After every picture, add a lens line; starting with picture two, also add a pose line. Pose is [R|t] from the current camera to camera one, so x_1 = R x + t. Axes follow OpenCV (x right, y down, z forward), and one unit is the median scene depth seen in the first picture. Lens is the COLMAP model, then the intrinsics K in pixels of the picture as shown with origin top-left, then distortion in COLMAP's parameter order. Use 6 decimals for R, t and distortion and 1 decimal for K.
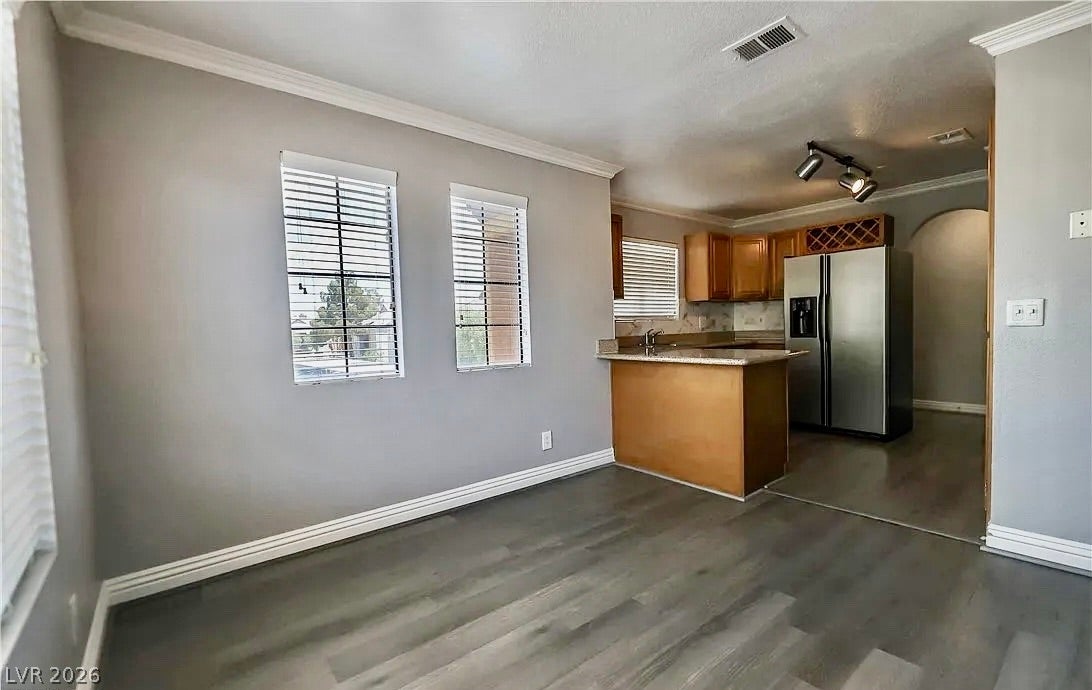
lens RADIAL K [[477.8, 0, 550.4], [0, 477.8, 350.5], [0, 0, 1]] dist [-0.000280, -0.000378]
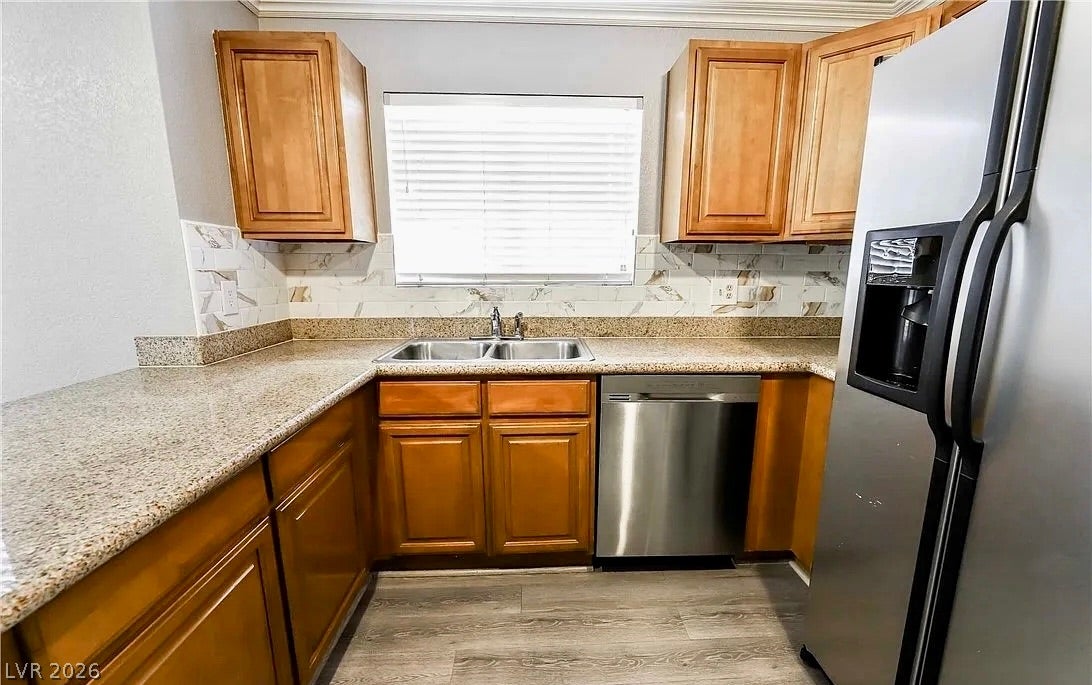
lens RADIAL K [[448.4, 0, 556.1], [0, 448.4, 350.0], [0, 0, 1]] dist [-0.000299, -0.000063]
pose [[0.808952, 0.140550, -0.570825, 0.470304], [-0.057252, 0.985219, 0.161448, -0.070373], [0.585080, -0.097923, 0.805042, 0.649459]]
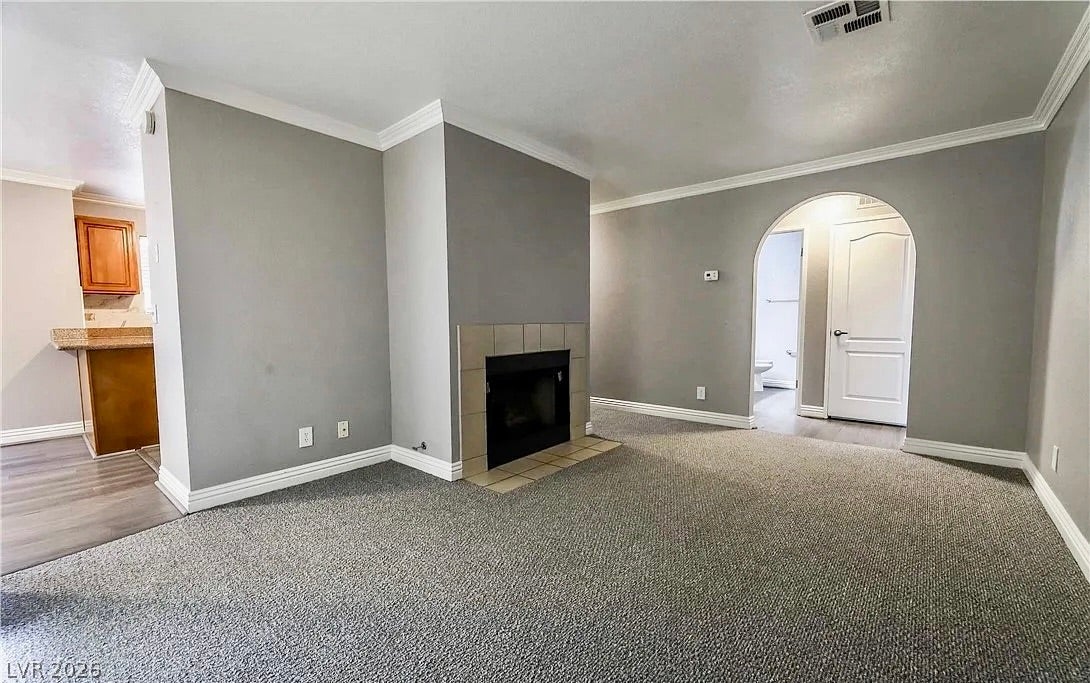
lens RADIAL K [[447.6, 0, 555.1], [0, 447.6, 349.0], [0, 0, 1]] dist [-0.000299, -0.000063]
pose [[0.980158, 0.014593, 0.197678, 0.781867], [-0.017093, 0.999794, 0.010944, -0.002802], [-0.197477, -0.014106, 0.980206, -0.217438]]
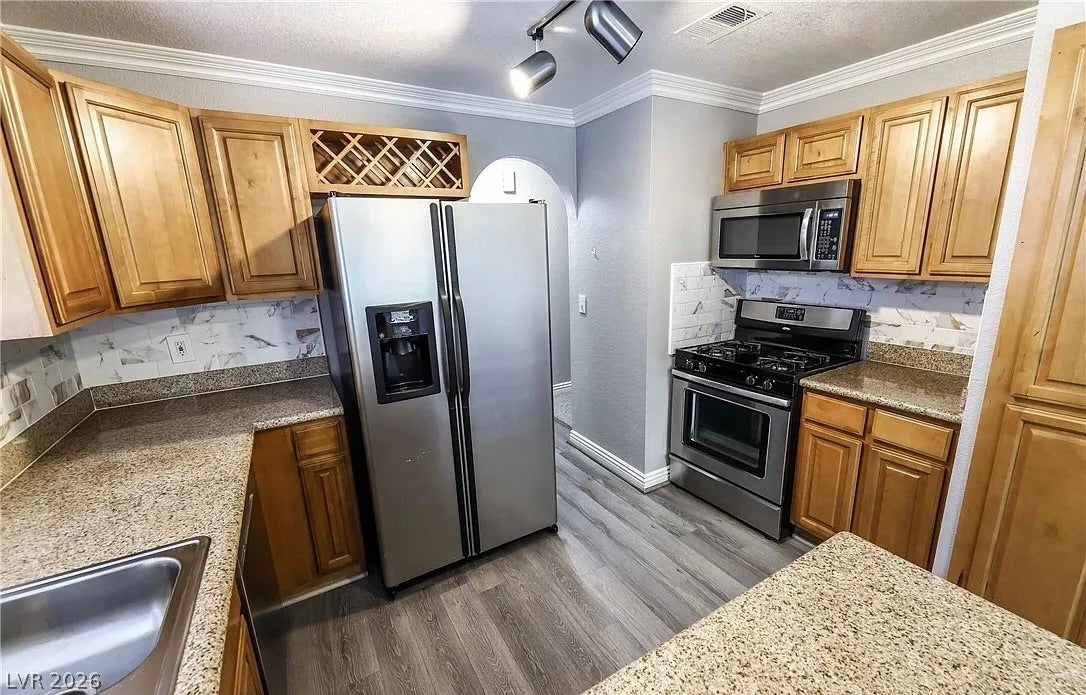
lens RADIAL K [[448.2, 0, 549.6], [0, 448.2, 351.8], [0, 0, 1]] dist [0.000097, 0.000037]
pose [[0.147994, -0.200929, 0.968362, 0.153933], [0.075151, 0.978598, 0.191568, -0.121249], [-0.986129, 0.044423, 0.159927, 0.732568]]
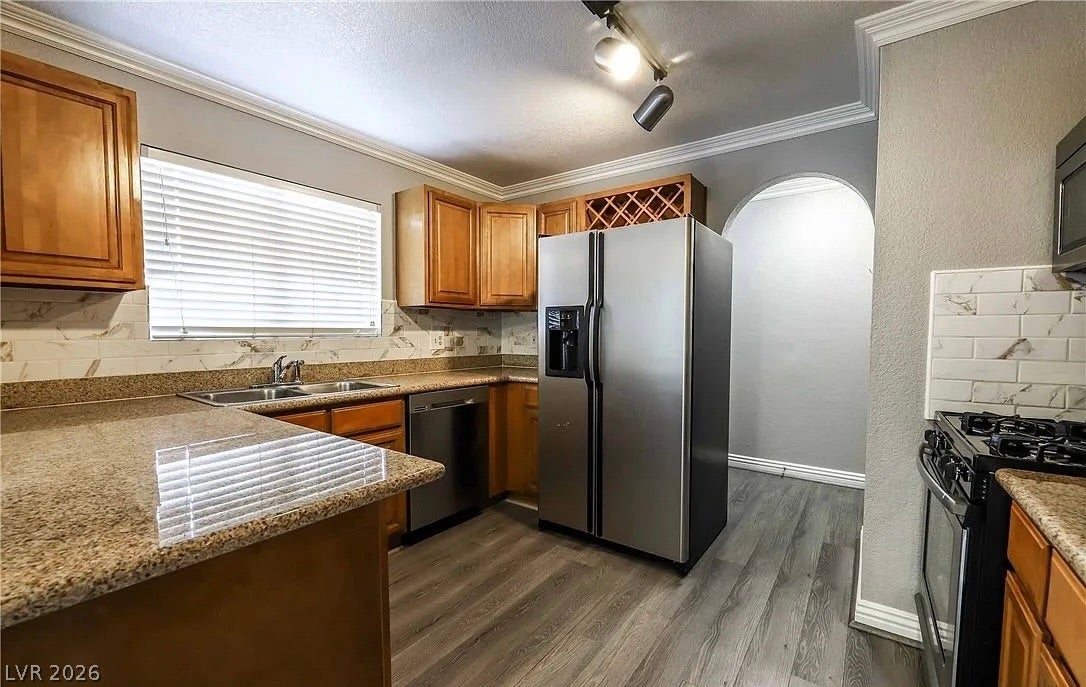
lens RADIAL K [[447.4, 0, 550.4], [0, 447.4, 348.2], [0, 0, 1]] dist [-0.001281, -0.000243]
pose [[0.964675, 0.025239, 0.262230, 0.337201], [-0.021212, 0.999610, -0.018177, -0.046474], [-0.262587, 0.011972, 0.964834, 0.442586]]
